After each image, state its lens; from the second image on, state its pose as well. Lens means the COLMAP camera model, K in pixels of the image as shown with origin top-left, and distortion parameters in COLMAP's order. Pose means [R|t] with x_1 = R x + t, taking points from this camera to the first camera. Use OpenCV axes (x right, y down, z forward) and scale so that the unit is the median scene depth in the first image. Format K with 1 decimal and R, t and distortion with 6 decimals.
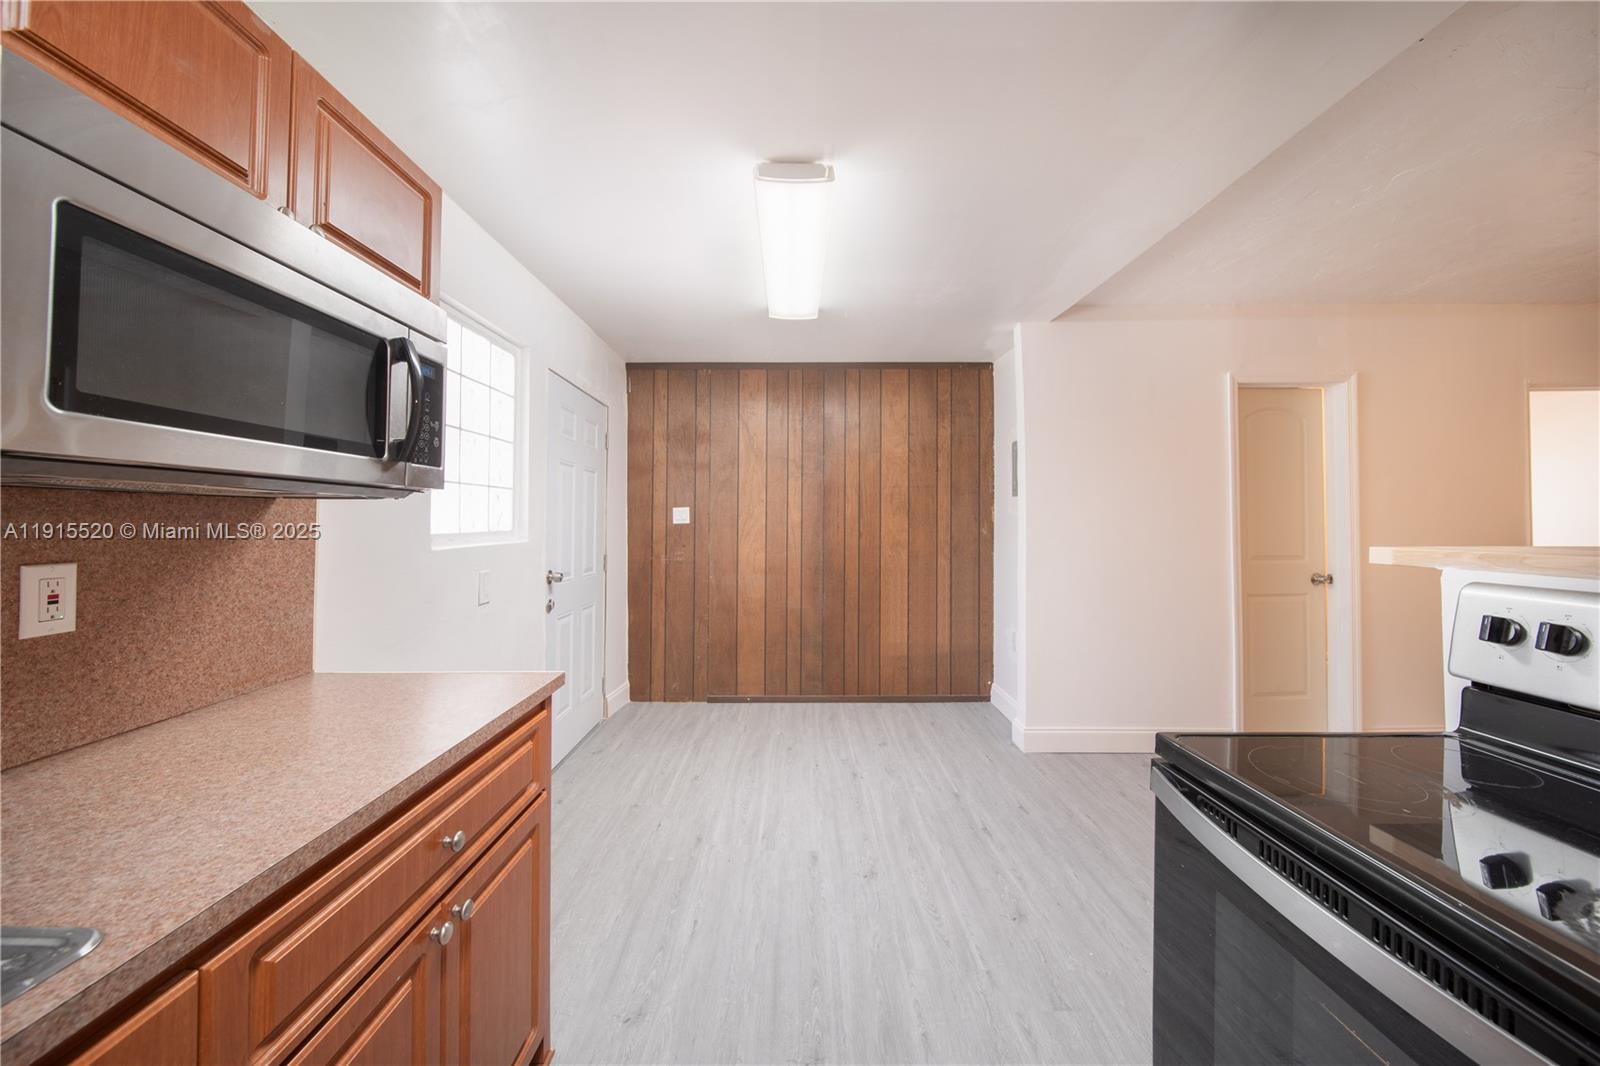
lens RADIAL K [[578.7, 0, 798.5], [0, 578.7, 507.1], [0, 0, 1]] dist [-0.000885, -0.000079]
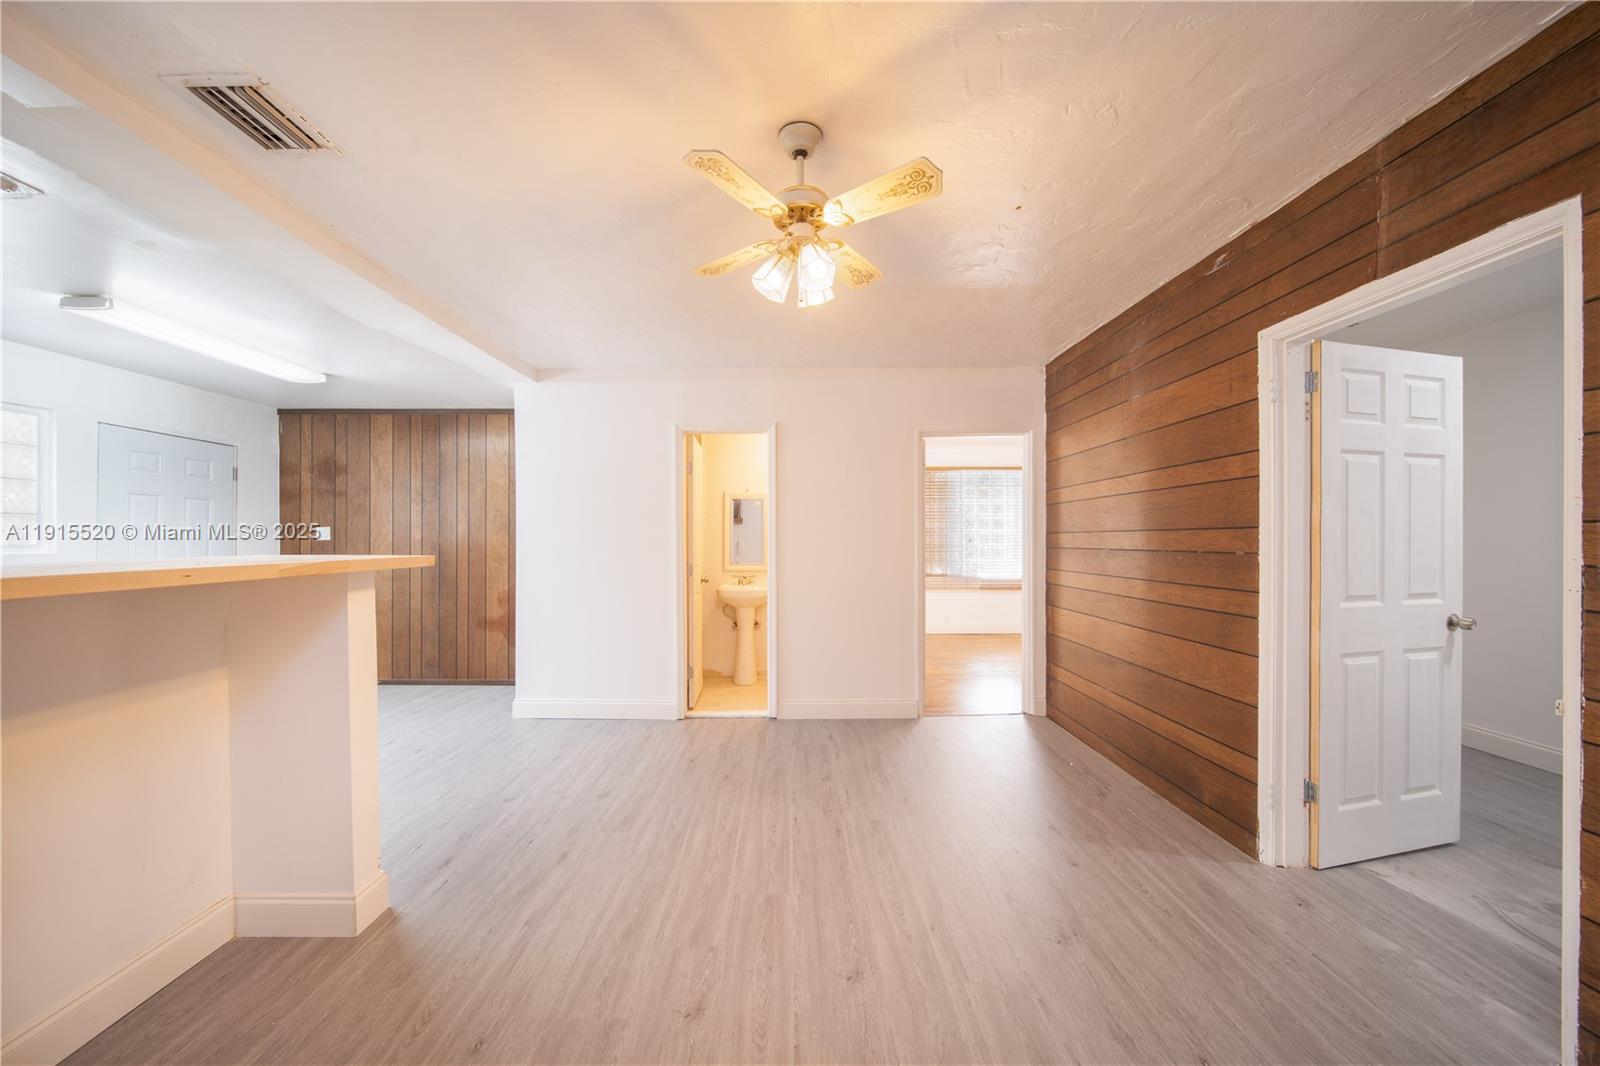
lens RADIAL K [[563.8, 0, 792.8], [0, 563.8, 538.3], [0, 0, 1]] dist [-0.005128, -0.000352]
pose [[0.999991, 0.003790, 0.002126, 1.282040], [-0.003840, 0.999701, 0.024135, -0.013224], [-0.002034, -0.024142, 0.999706, -0.317114]]
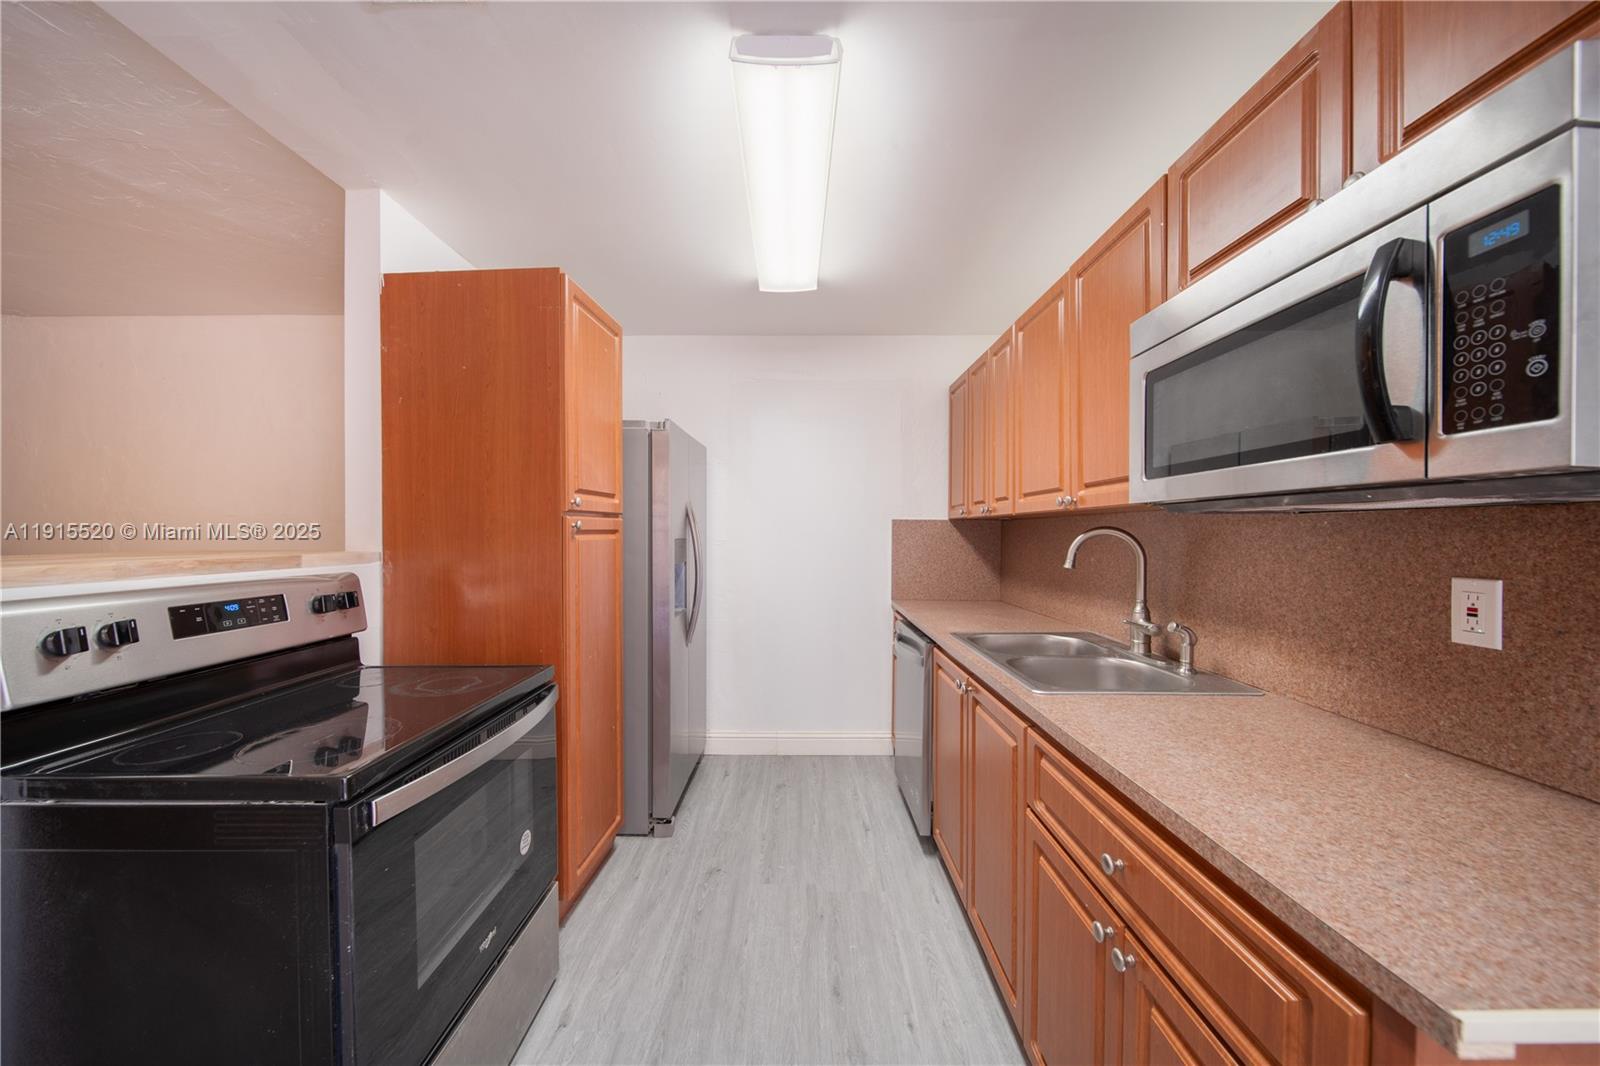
lens RADIAL K [[563.8, 0, 792.8], [0, 563.8, 538.3], [0, 0, 1]] dist [-0.005128, -0.000352]
pose [[-0.999937, -0.003324, 0.010738, -0.024349], [-0.003468, 0.999904, -0.013397, 0.016192], [-0.010693, -0.013433, -0.999853, 0.757028]]
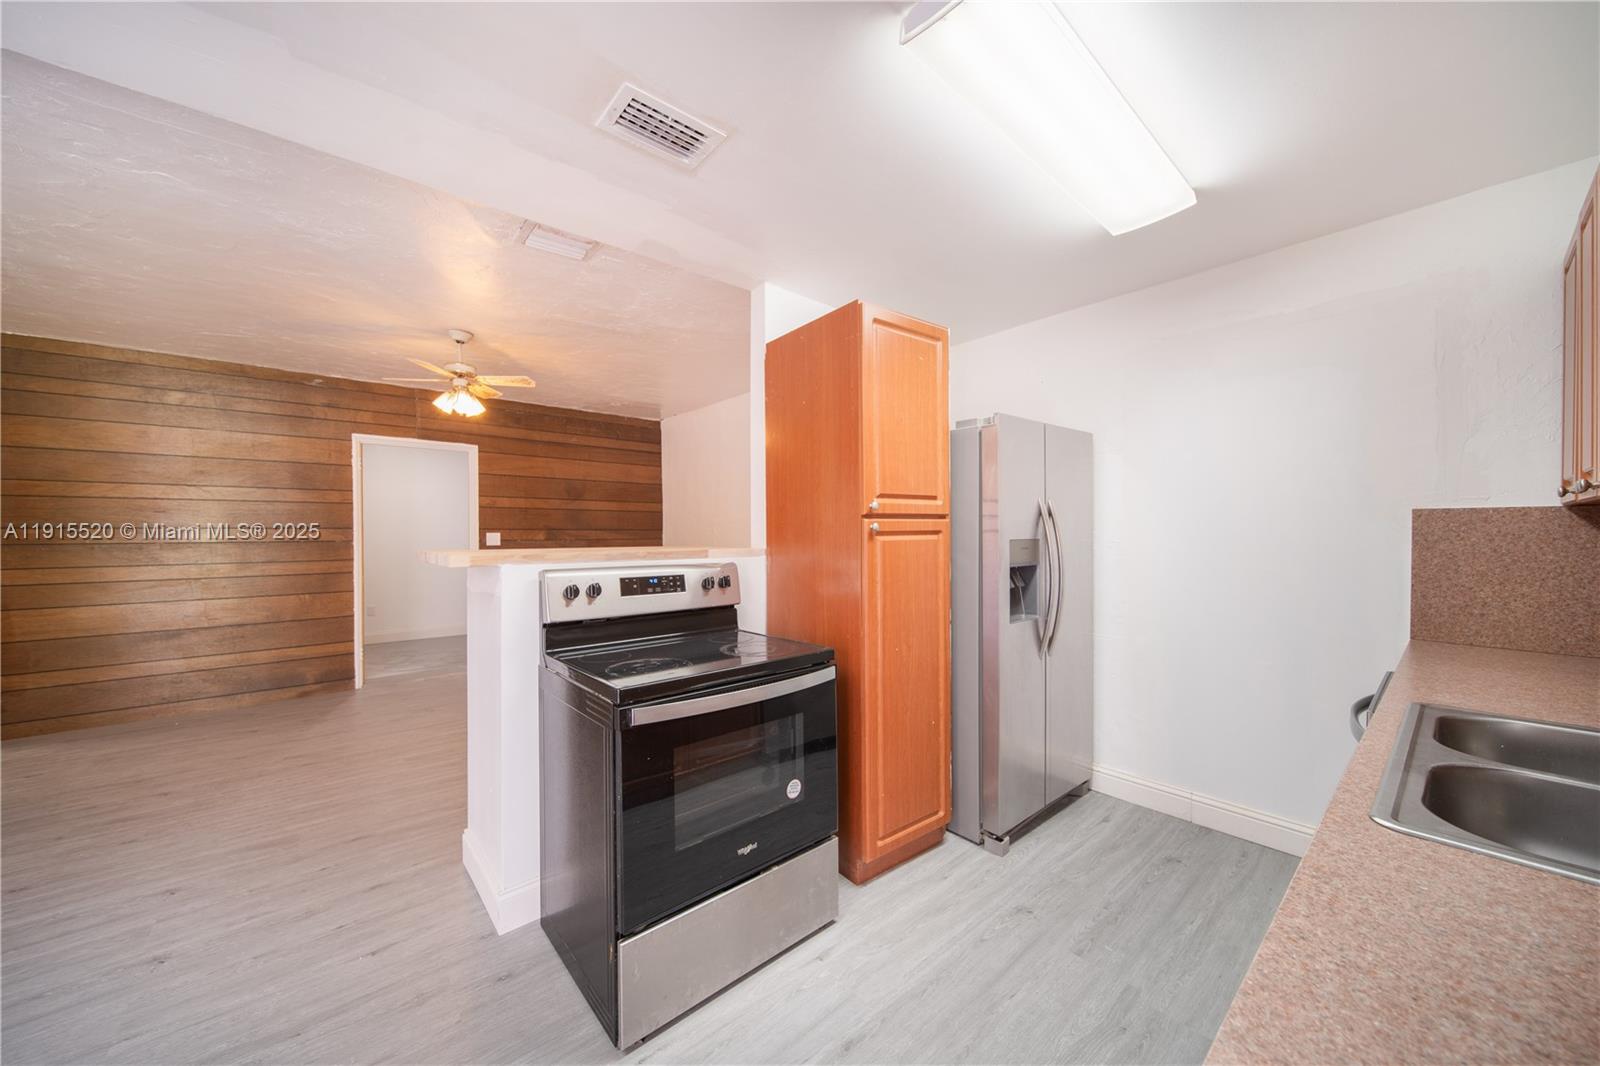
lens RADIAL K [[563.8, 0, 792.8], [0, 563.8, 538.3], [0, 0, 1]] dist [-0.005128, -0.000352]
pose [[-0.644138, -0.003193, 0.764903, -0.281620], [-0.013800, 0.999877, -0.007447, 0.014298], [-0.764785, -0.015353, -0.644103, 0.636721]]
